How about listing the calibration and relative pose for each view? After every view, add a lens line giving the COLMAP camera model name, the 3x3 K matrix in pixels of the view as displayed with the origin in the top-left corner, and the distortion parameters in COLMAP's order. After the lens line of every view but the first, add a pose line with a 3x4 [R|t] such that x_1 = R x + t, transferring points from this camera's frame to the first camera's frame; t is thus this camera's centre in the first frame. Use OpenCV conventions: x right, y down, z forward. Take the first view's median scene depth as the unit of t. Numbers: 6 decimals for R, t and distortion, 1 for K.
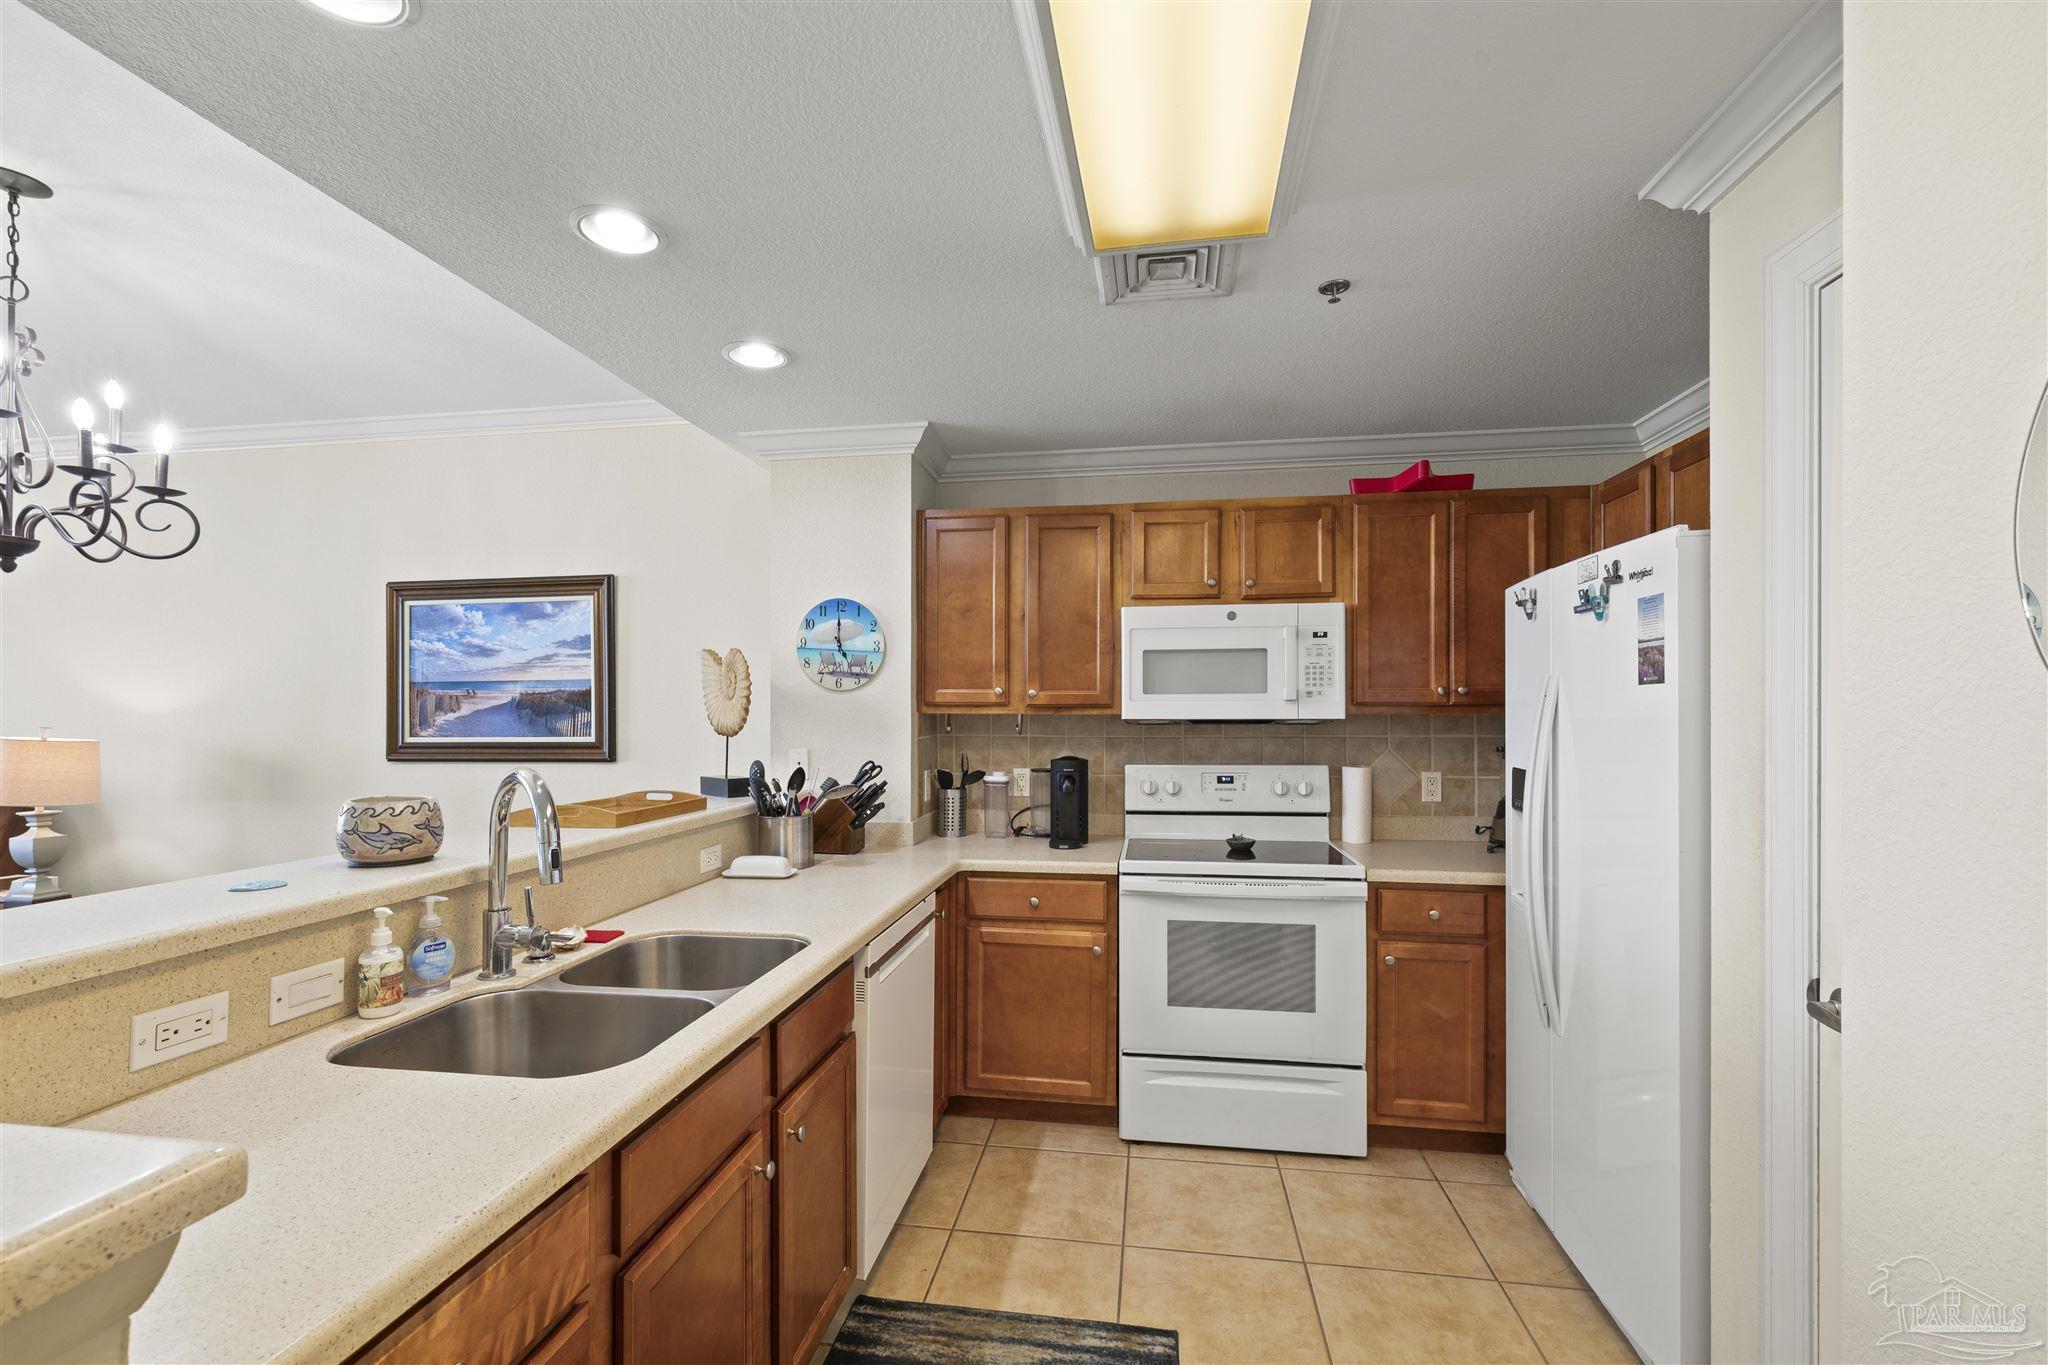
lens RADIAL K [[860.0, 0, 1019.7], [0, 860.0, 710.0], [0, 0, 1]] dist [0.000491, 0.000373]
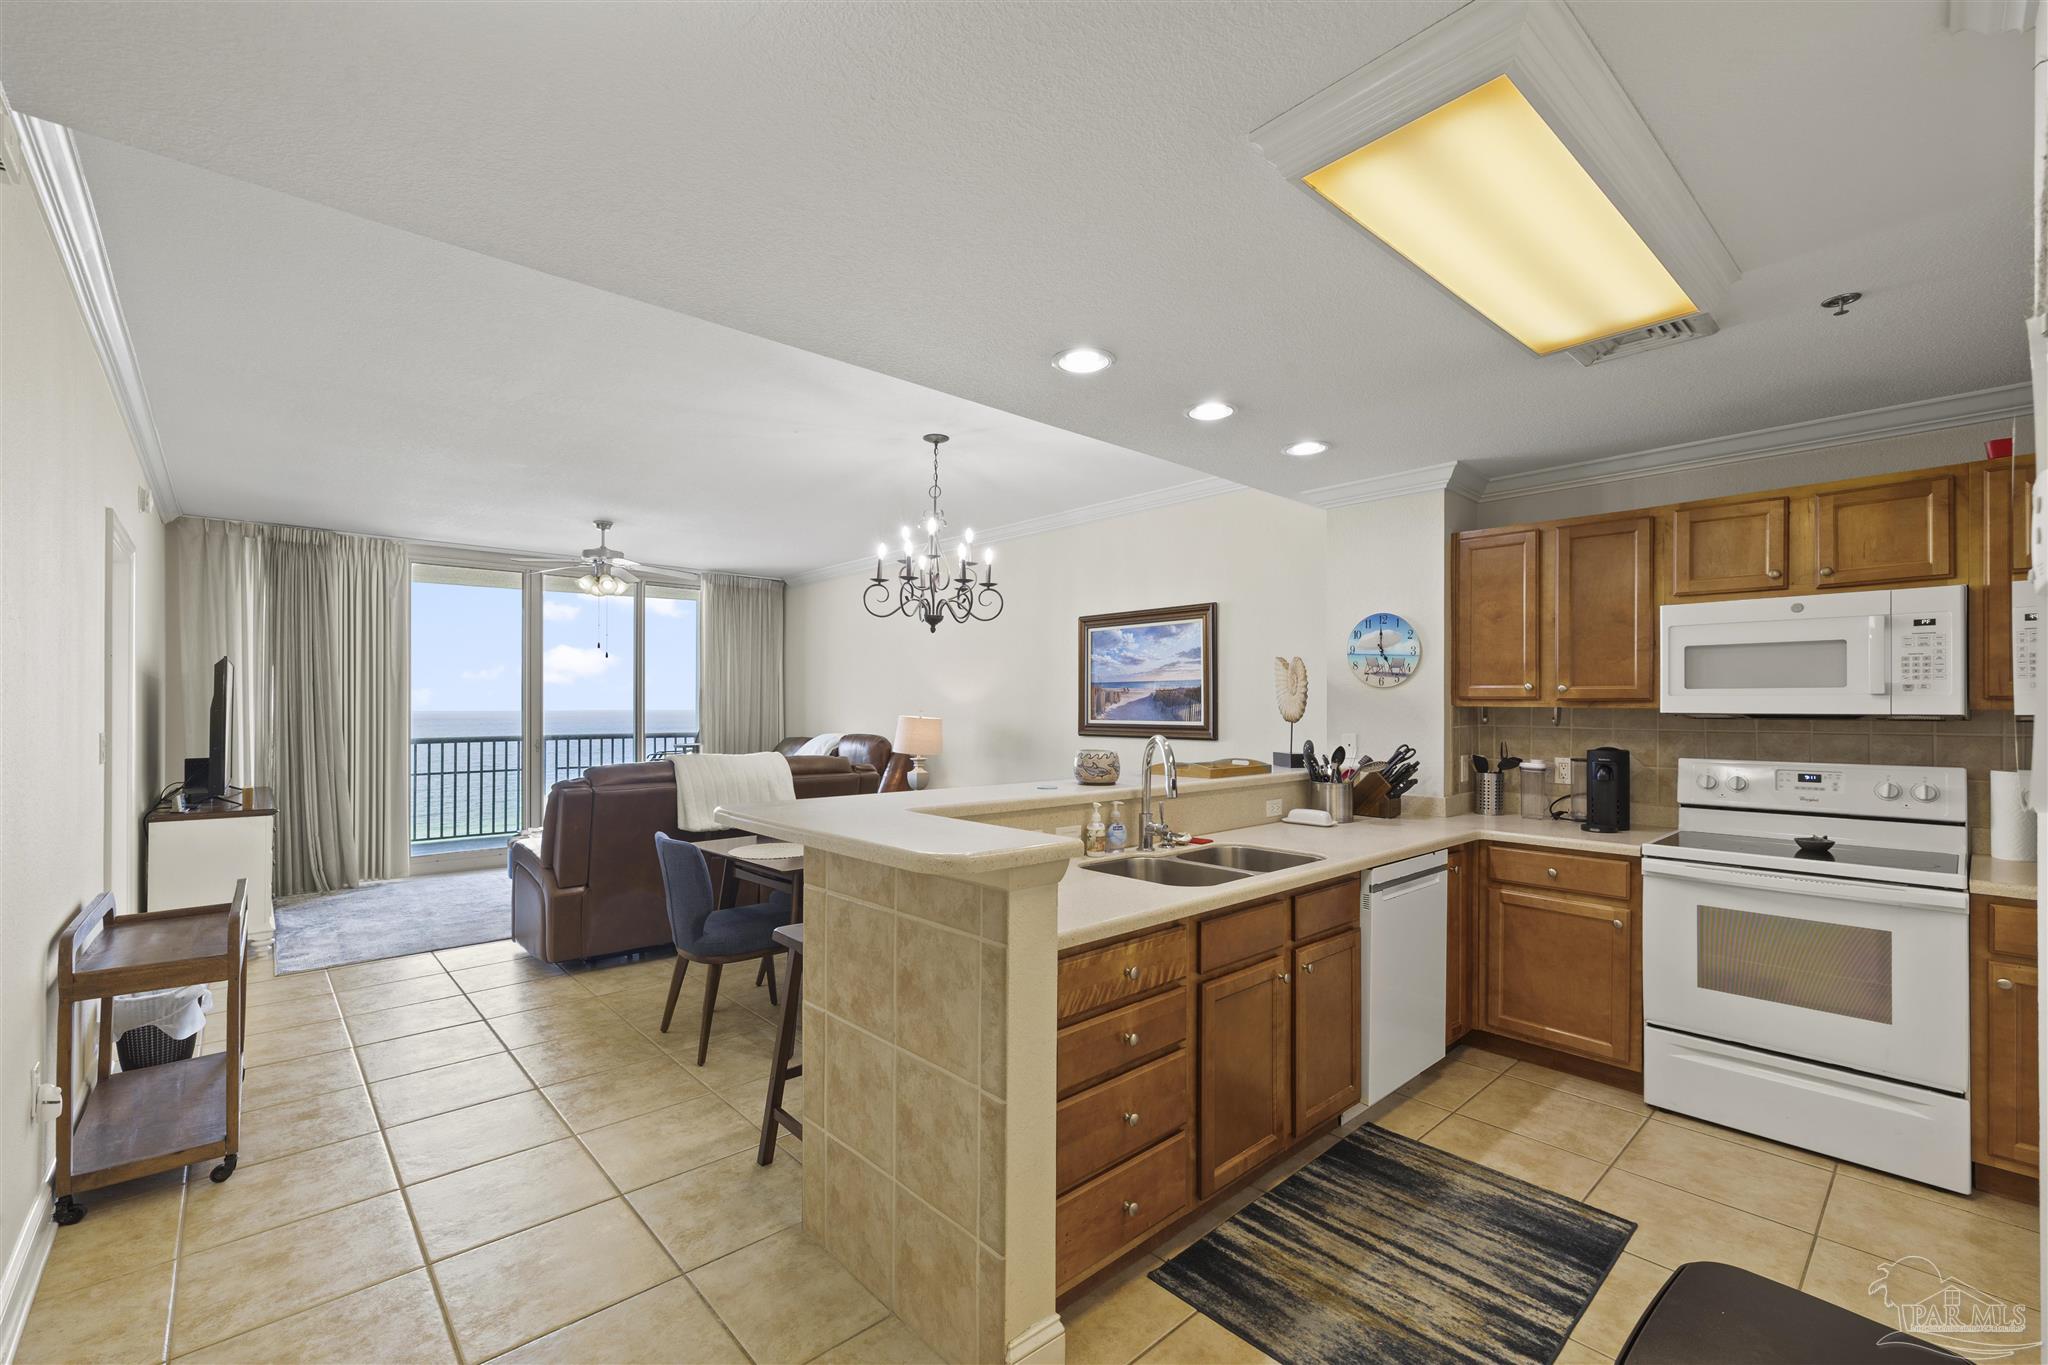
lens RADIAL K [[866.0, 0, 1022.9], [0, 866.0, 696.8], [0, 0, 1]] dist [0.000241, 0.000315]
pose [[0.779690, -0.000718, -0.626166, 0.167057], [-0.002323, 0.999989, -0.004040, -0.002637], [0.626162, 0.004605, 0.779680, -0.293868]]
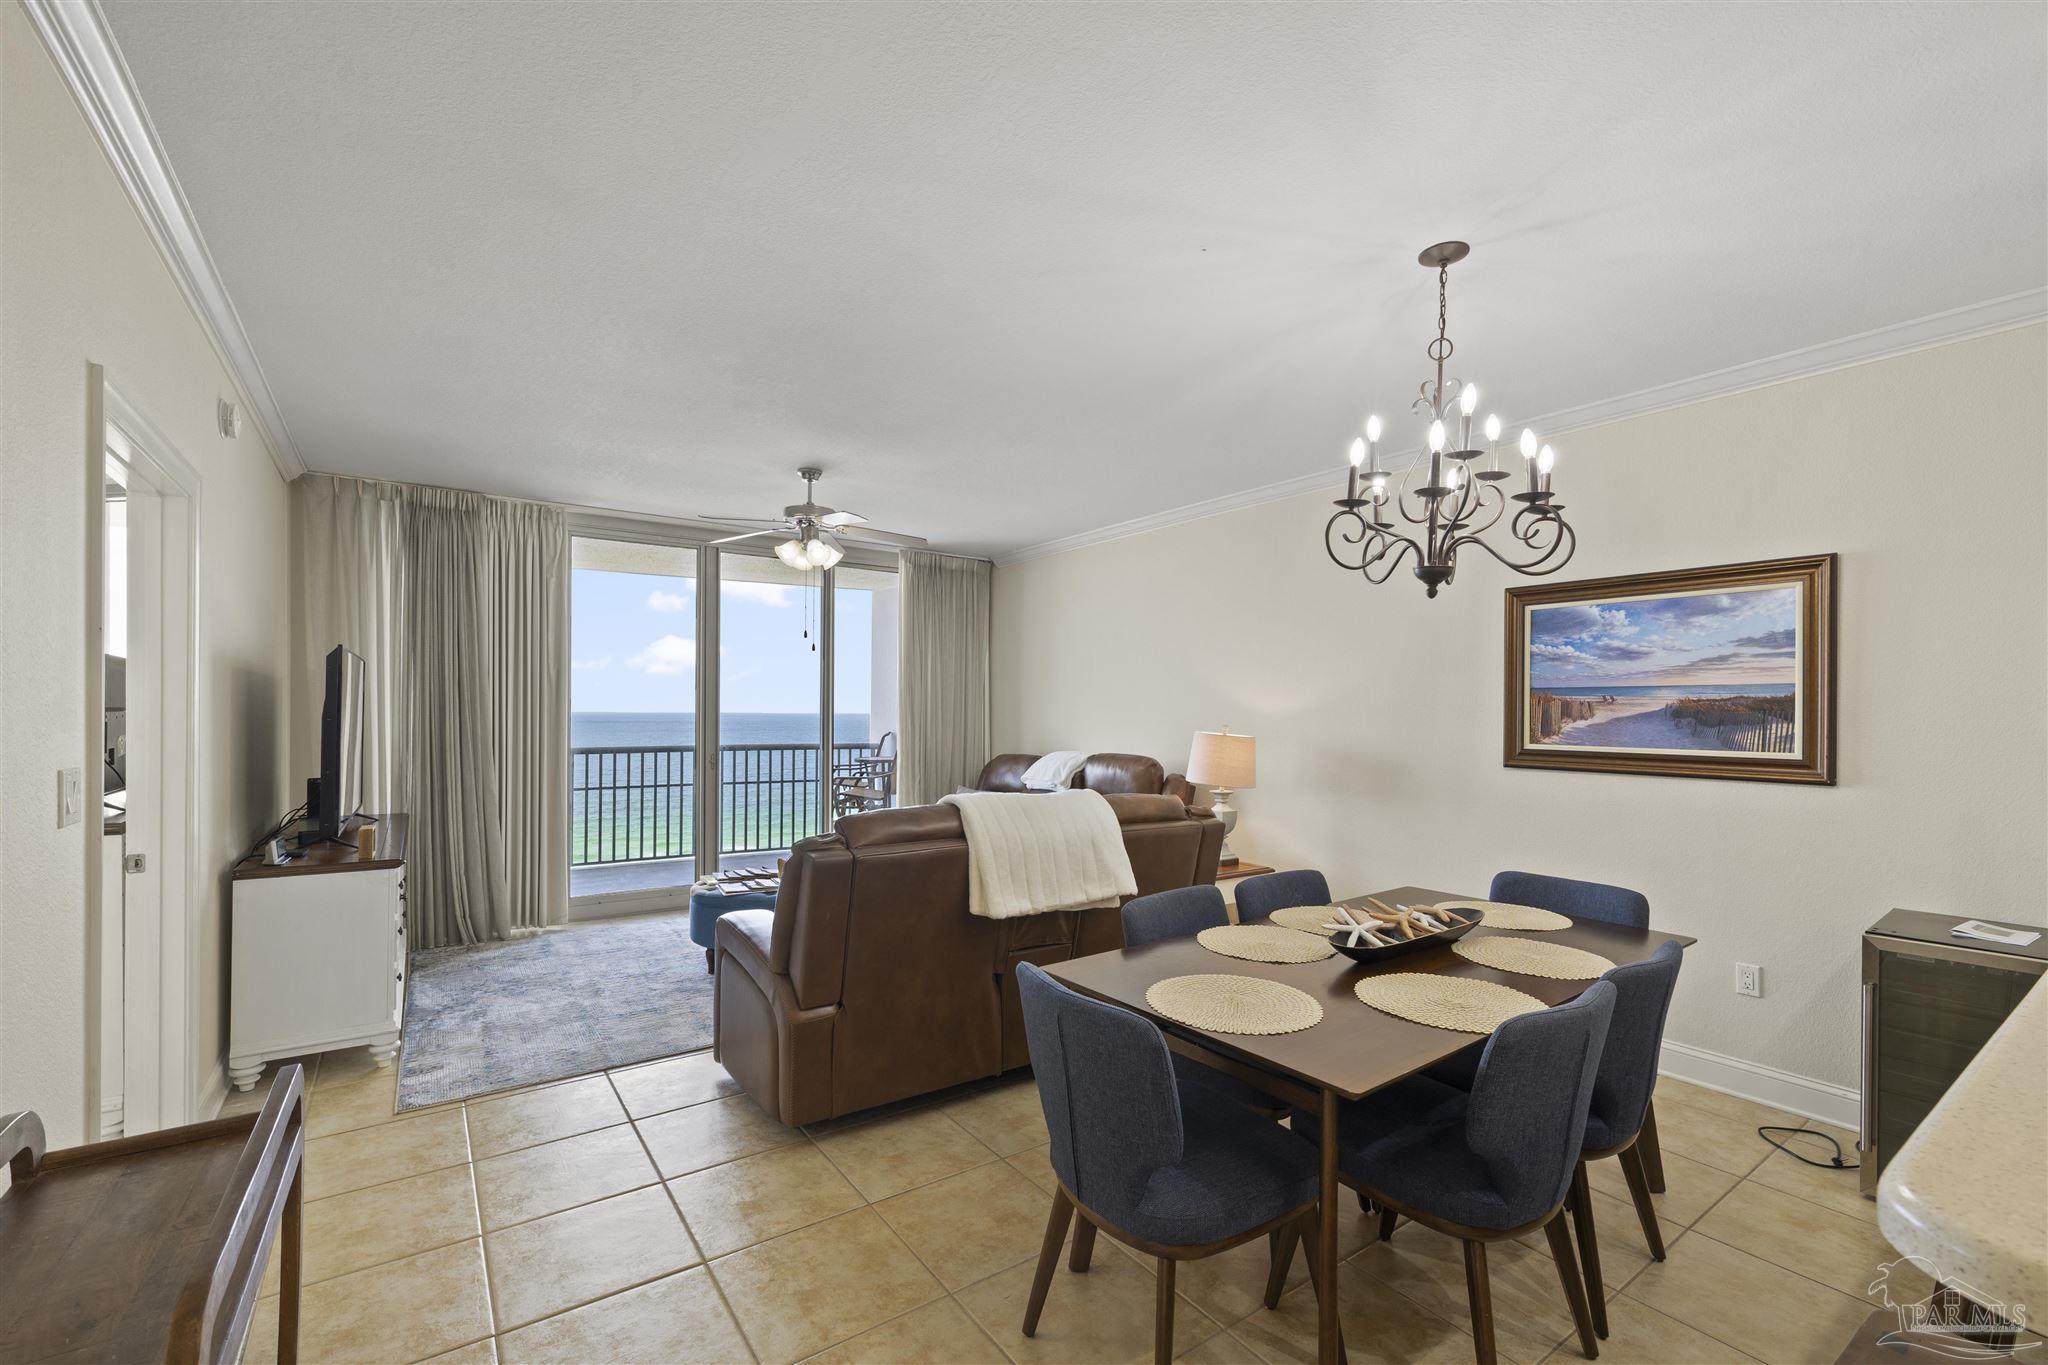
lens RADIAL K [[860.0, 0, 1019.7], [0, 860.0, 710.0], [0, 0, 1]] dist [0.000491, 0.000373]
pose [[0.696735, 0.011709, -0.717233, -0.492430], [-0.010163, 0.999928, 0.006452, -0.009161], [0.717257, 0.002793, 0.696803, -0.126486]]
